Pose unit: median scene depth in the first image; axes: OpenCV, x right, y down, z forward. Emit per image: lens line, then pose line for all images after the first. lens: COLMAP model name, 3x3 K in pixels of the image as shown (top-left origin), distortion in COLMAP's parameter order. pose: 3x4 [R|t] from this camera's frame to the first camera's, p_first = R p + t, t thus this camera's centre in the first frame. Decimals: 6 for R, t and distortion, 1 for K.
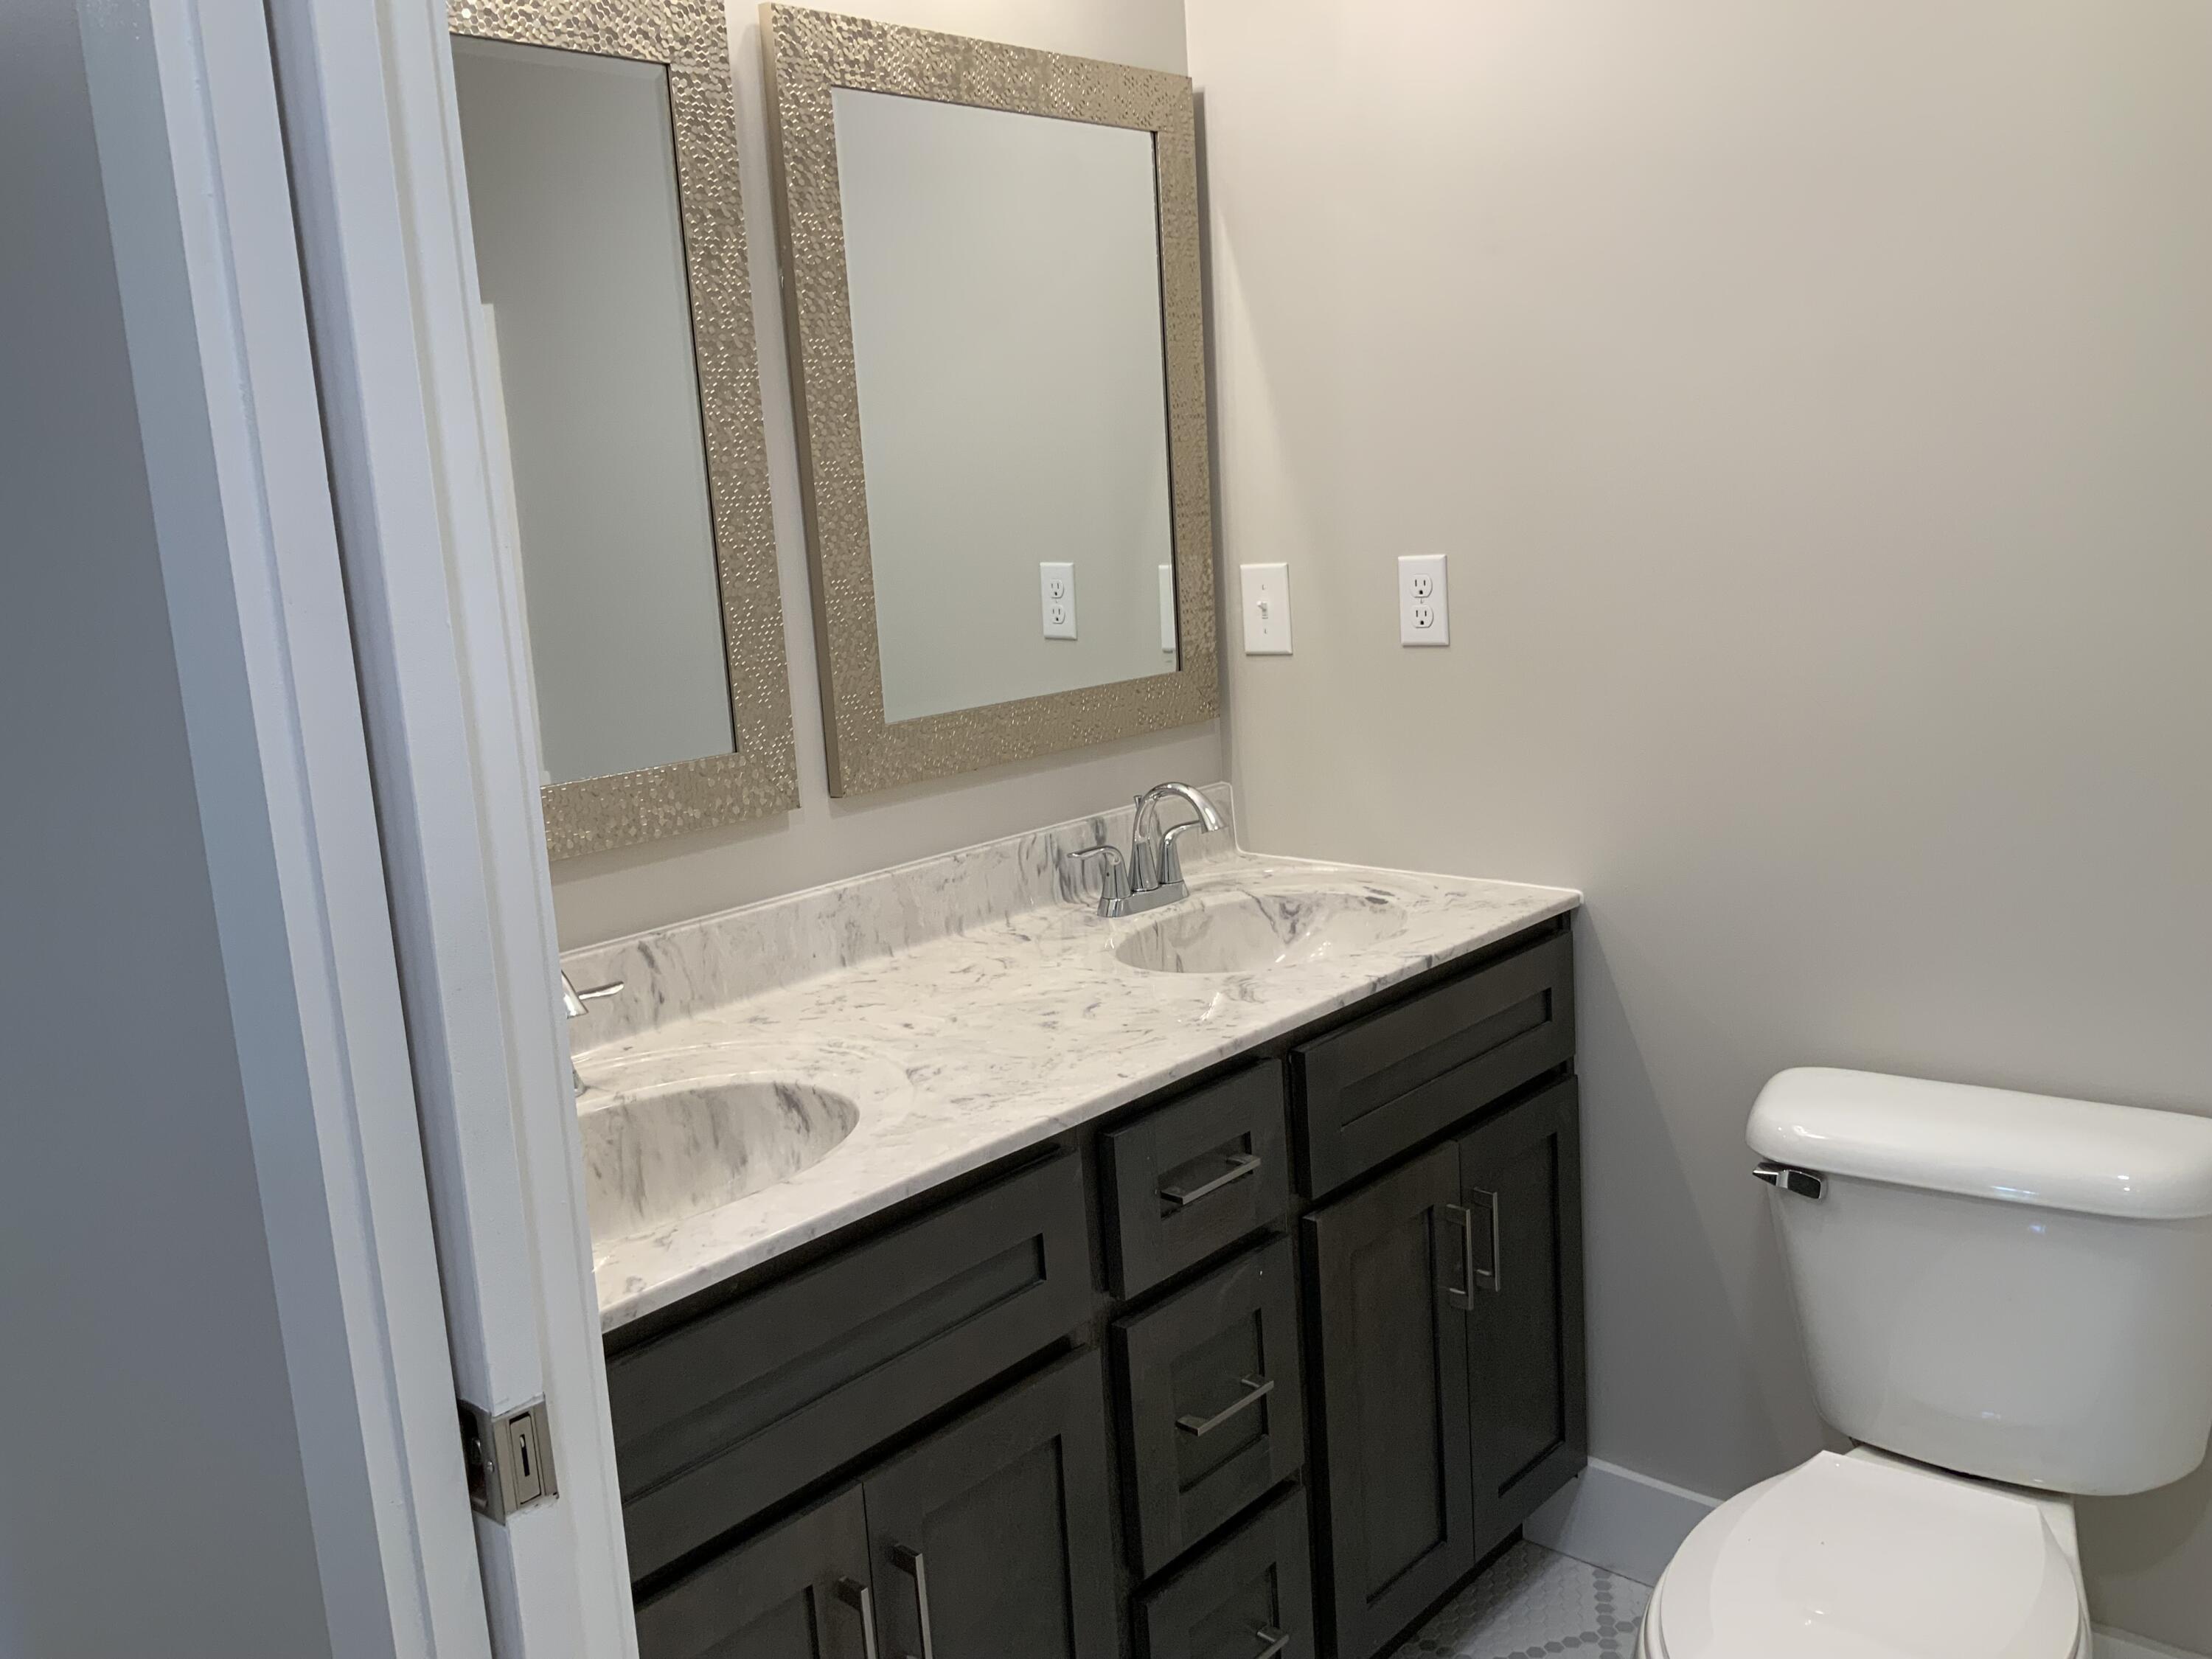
lens RADIAL K [[1843.2, 0, 1093.0], [0, 1843.2, 818.3], [0, 0, 1]] dist [0.145149, -0.318155]
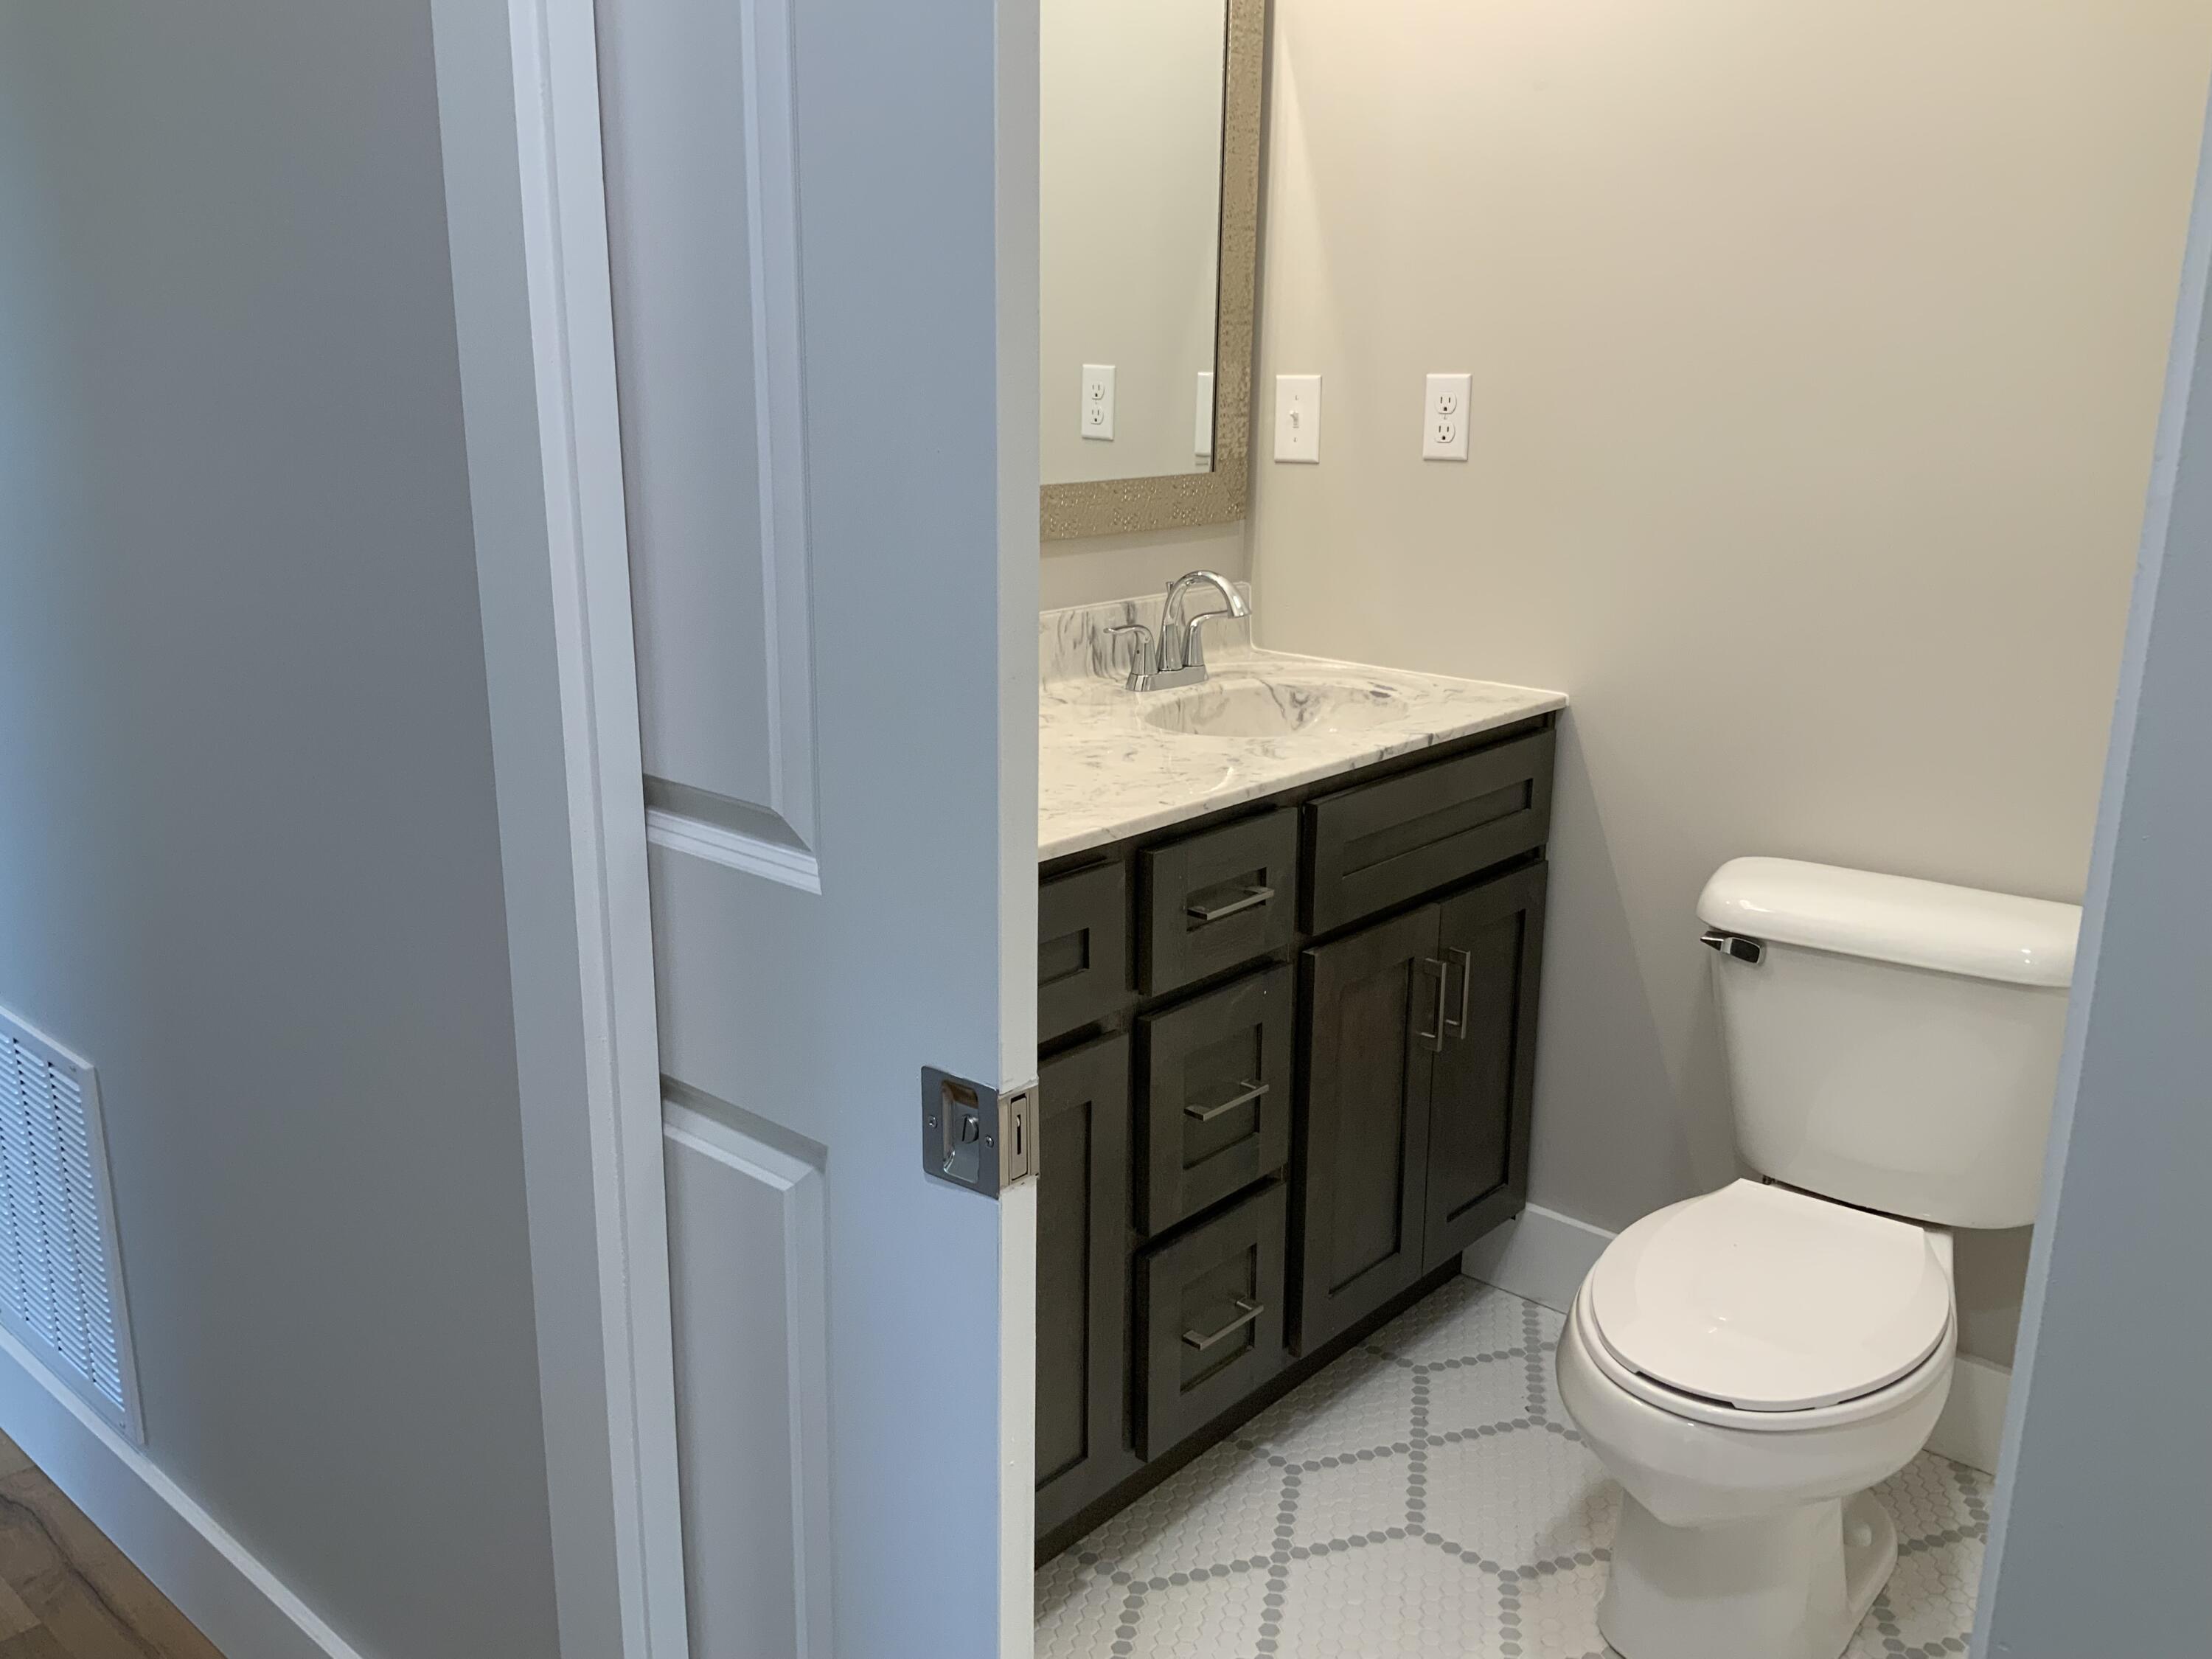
lens RADIAL K [[1843.2, 0, 1093.0], [0, 1843.2, 818.3], [0, 0, 1]] dist [0.145149, -0.318155]
pose [[0.997469, 0.065844, 0.026849, -0.042555], [-0.067685, 0.994909, 0.074663, 0.049944], [-0.021796, -0.076291, 0.996847, -0.096620]]
